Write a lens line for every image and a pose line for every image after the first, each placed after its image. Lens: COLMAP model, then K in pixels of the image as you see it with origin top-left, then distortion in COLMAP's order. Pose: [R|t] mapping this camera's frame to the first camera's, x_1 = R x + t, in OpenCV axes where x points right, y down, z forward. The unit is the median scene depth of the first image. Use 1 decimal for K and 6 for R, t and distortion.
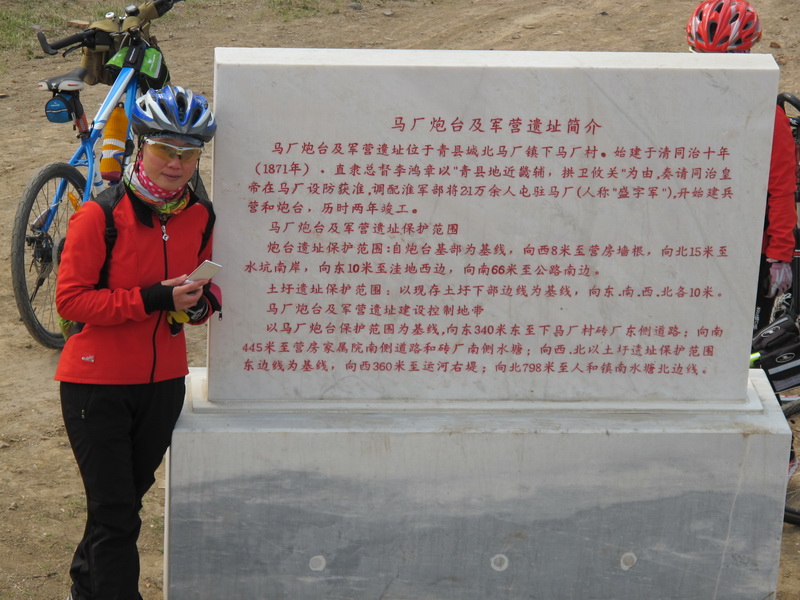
lens RADIAL K [[3243.2, 0, 400.0], [0, 3243.2, 300.0], [0, 0, 1]] dist [0.103251, 2.467187]
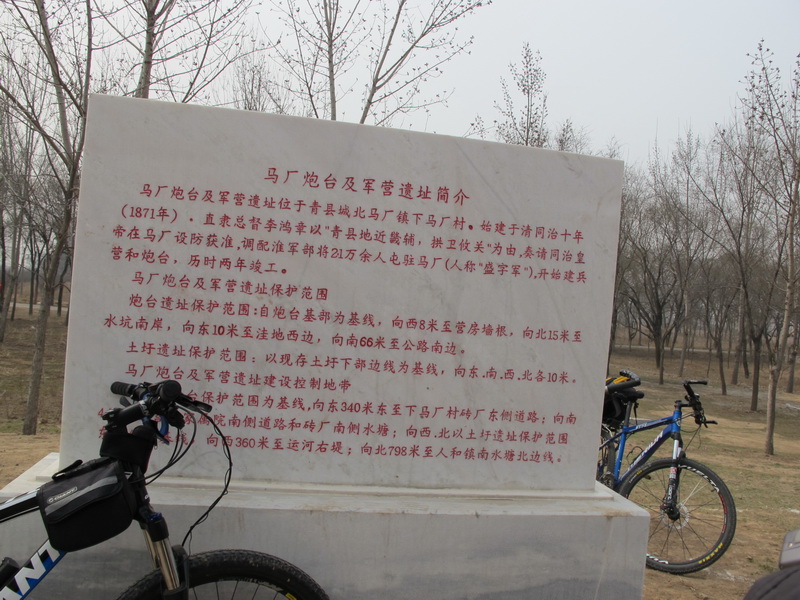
lens RADIAL K [[672.5, 0, 401.4], [0, 672.5, 295.1], [0, 0, 1]] dist [-0.148226, 0.115202]
pose [[0.994892, 0.038432, 0.093342, 0.021142], [0.002597, 0.914637, -0.404268, 0.061185], [-0.100911, 0.402445, 0.909865, 0.806170]]
